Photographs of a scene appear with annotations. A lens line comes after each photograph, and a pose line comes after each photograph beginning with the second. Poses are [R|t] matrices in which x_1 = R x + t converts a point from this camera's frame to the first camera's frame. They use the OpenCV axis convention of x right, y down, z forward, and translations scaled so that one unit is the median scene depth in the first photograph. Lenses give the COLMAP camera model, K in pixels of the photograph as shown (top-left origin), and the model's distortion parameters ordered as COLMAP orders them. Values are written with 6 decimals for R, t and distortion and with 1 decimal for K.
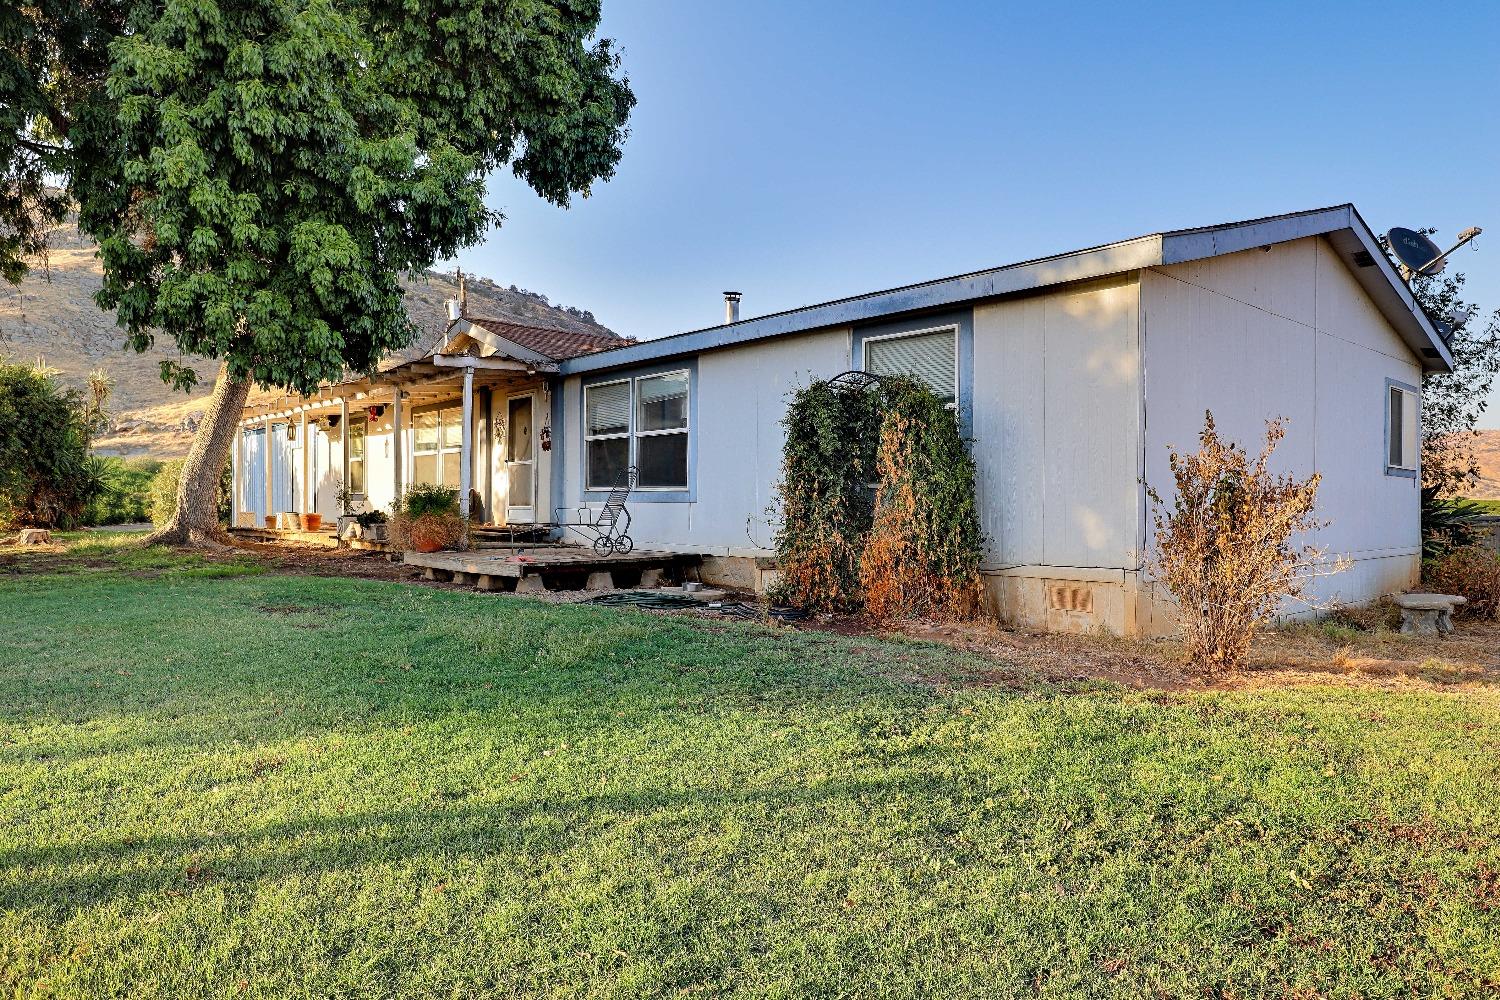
lens RADIAL K [[984.8, 0, 743.6], [0, 984.8, 508.1], [0, 0, 1]] dist [-0.006757, 0.012675]
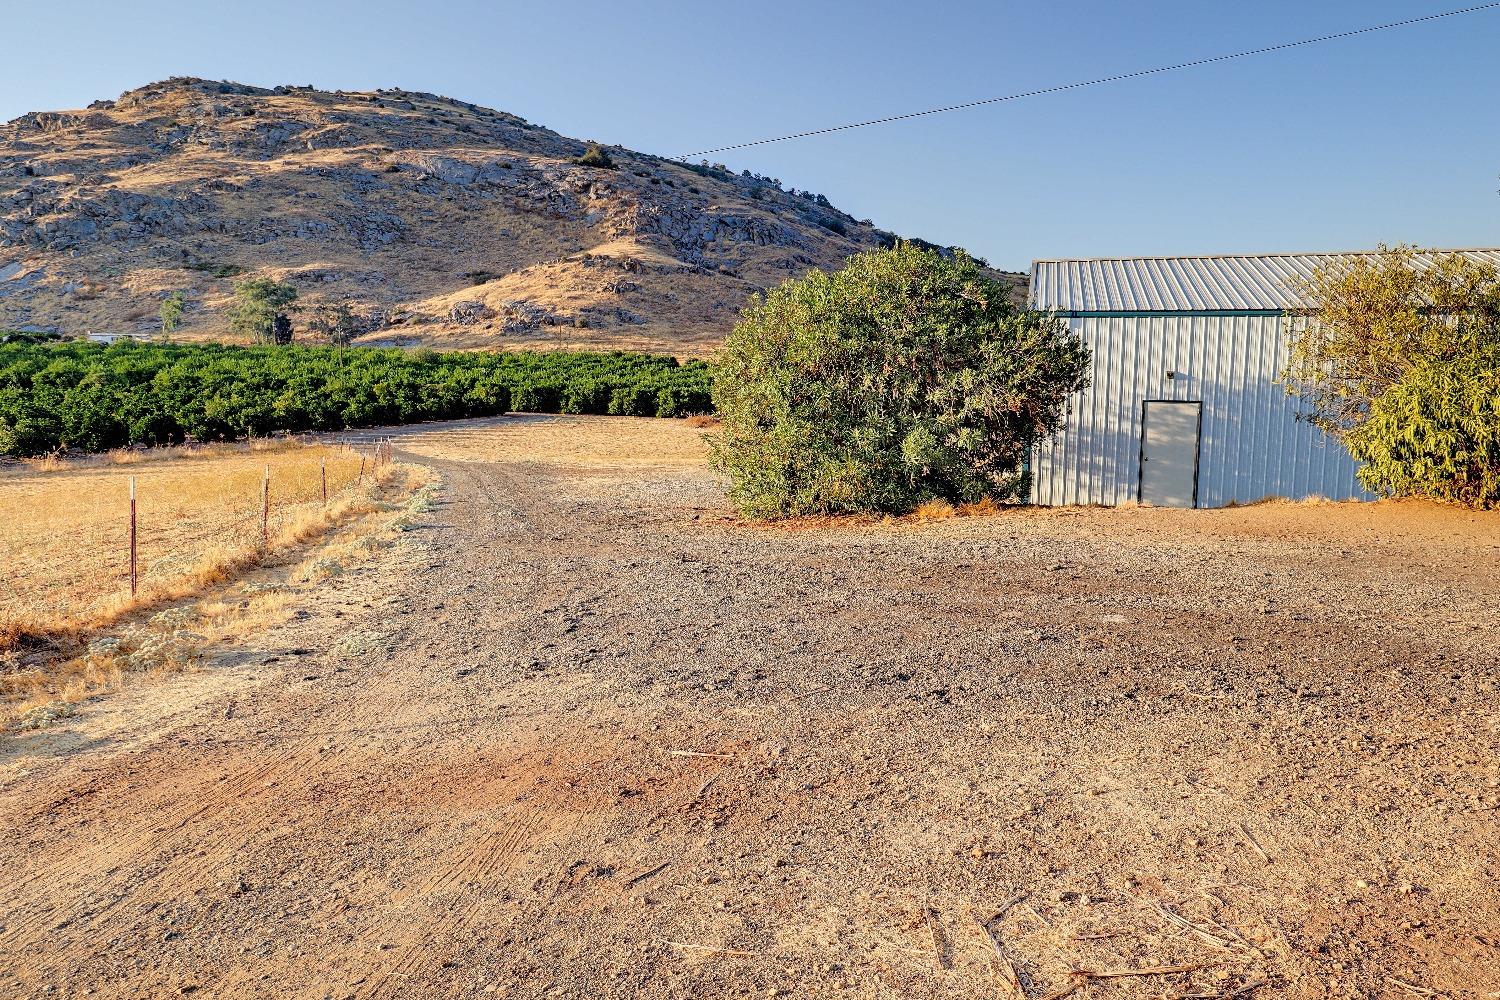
lens RADIAL K [[984.8, 0, 745.6], [0, 984.8, 501.3], [0, 0, 1]] dist [-0.006757, 0.012675]
pose [[0.976698, 0.027585, -0.212840, -1.439035], [-0.005774, 0.994724, 0.102425, -0.029855], [0.214542, -0.098809, 0.971704, 1.770483]]
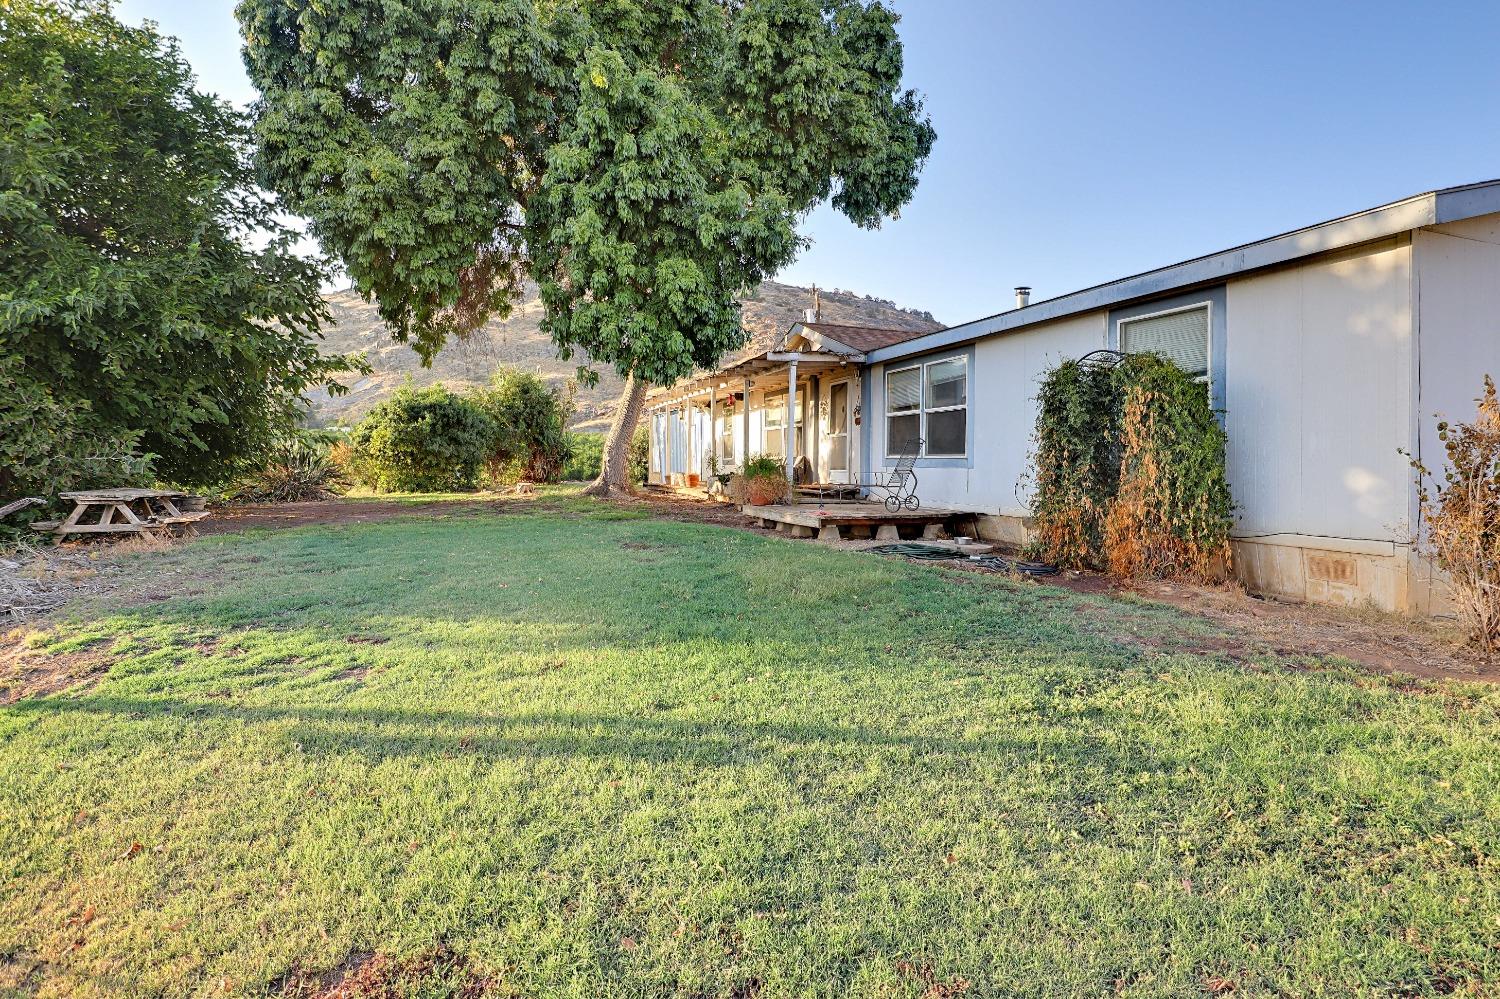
lens RADIAL K [[788.0, 0, 746.5], [0, 788.0, 457.9], [0, 0, 1]] dist [-0.021591, 0.006550]
pose [[0.927488, 0.002157, -0.373847, 0.064444], [-0.007985, 0.999870, -0.014042, -0.003544], [0.373768, 0.016009, 0.927384, 0.041678]]
